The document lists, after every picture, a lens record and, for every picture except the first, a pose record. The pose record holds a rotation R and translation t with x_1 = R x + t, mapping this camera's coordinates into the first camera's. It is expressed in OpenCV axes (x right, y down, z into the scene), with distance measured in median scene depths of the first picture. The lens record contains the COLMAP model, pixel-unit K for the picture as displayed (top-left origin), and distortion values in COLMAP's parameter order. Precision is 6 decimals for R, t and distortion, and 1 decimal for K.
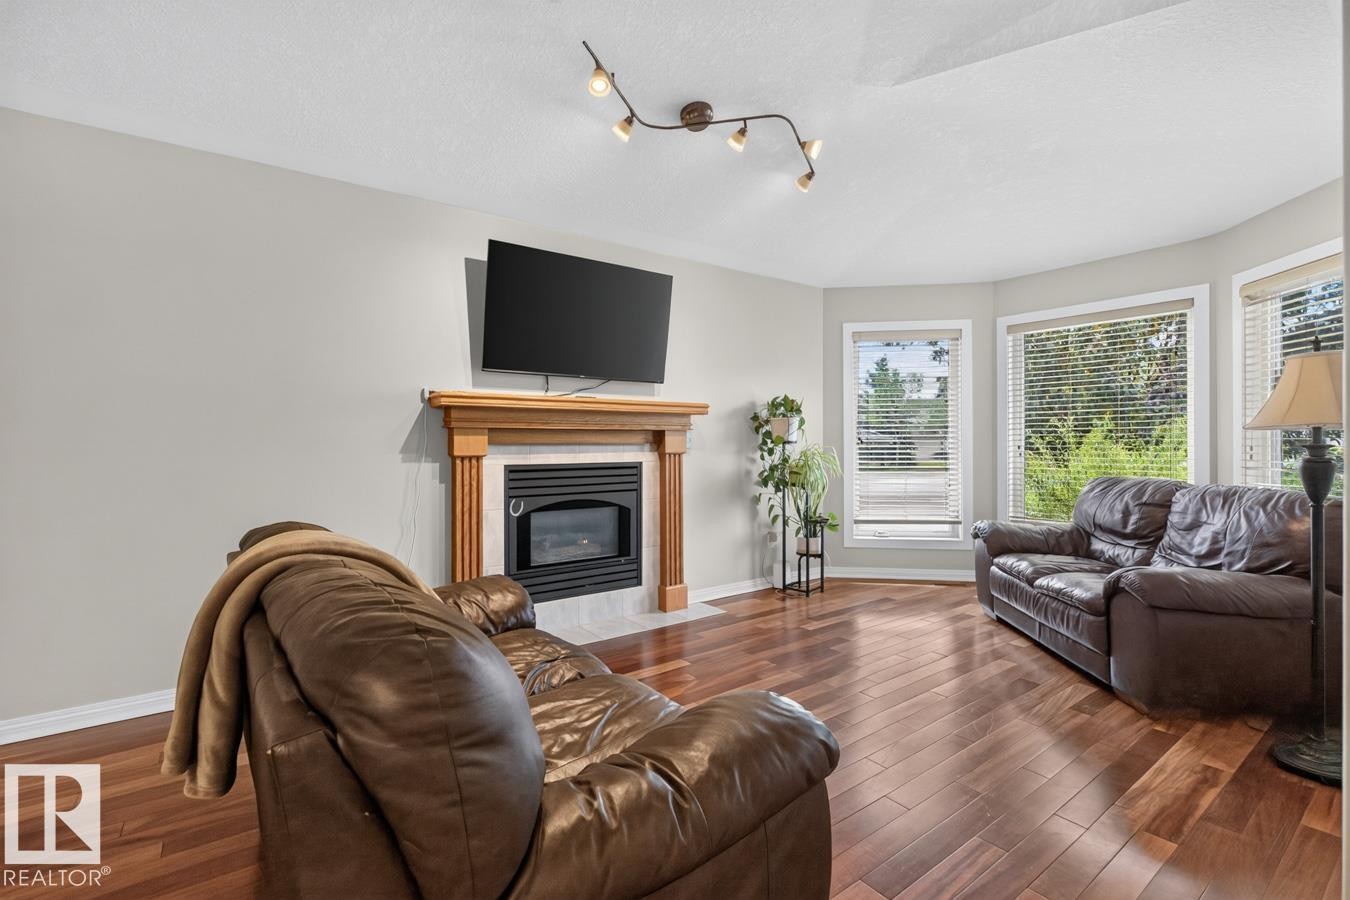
lens RADIAL K [[615.9, 0, 675.6], [0, 615.9, 443.9], [0, 0, 1]] dist [0.001560, 0.000403]
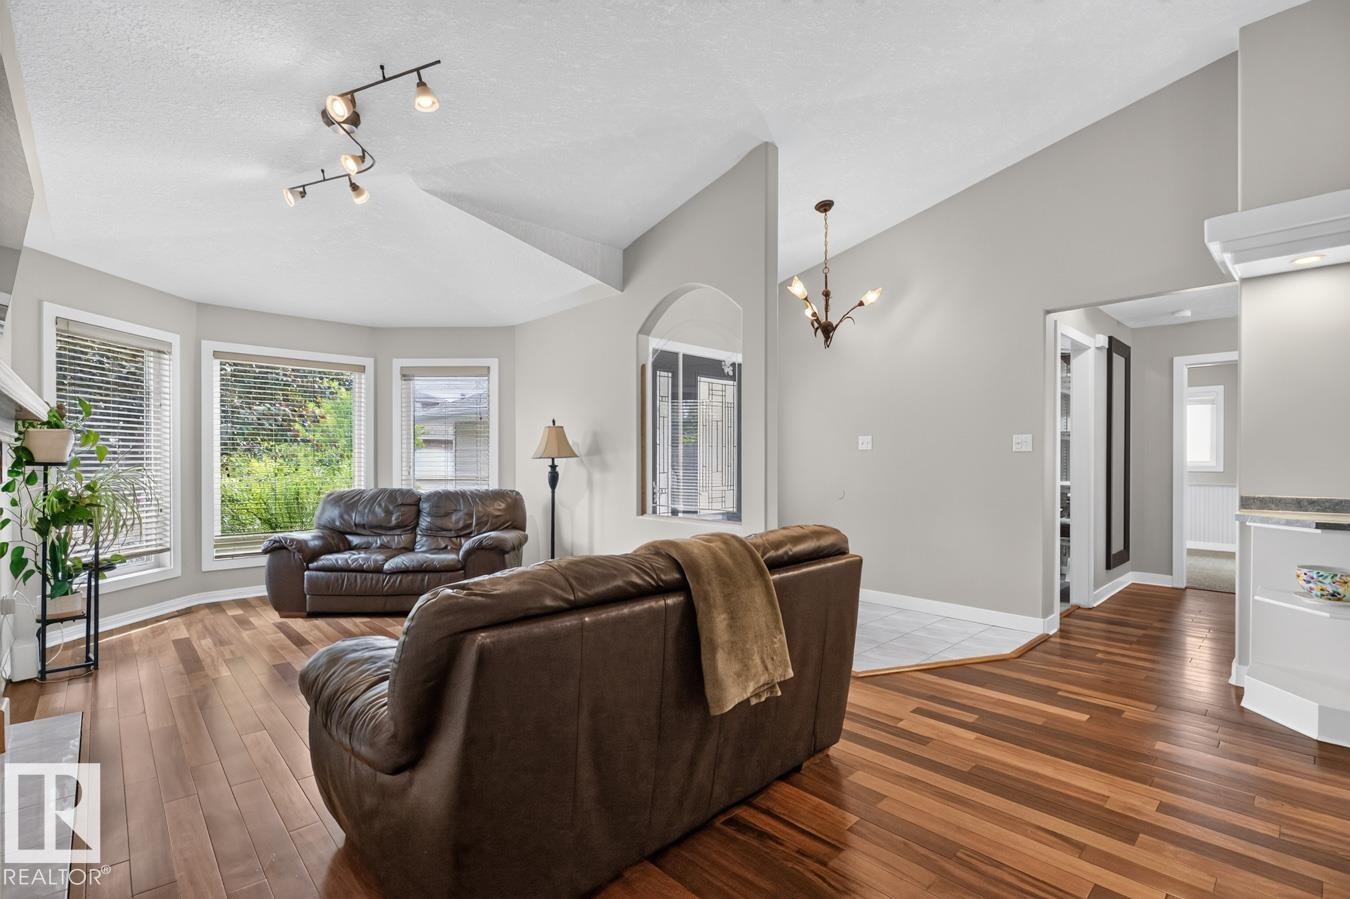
lens RADIAL K [[615.9, 0, 674.0], [0, 615.9, 460.3], [0, 0, 1]] dist [0.001560, 0.000403]
pose [[-0.124489, 0.007166, 0.992195, -0.624566], [0.000406, 0.999974, -0.007172, -0.001236], [-0.992221, -0.000490, -0.124488, 0.397577]]
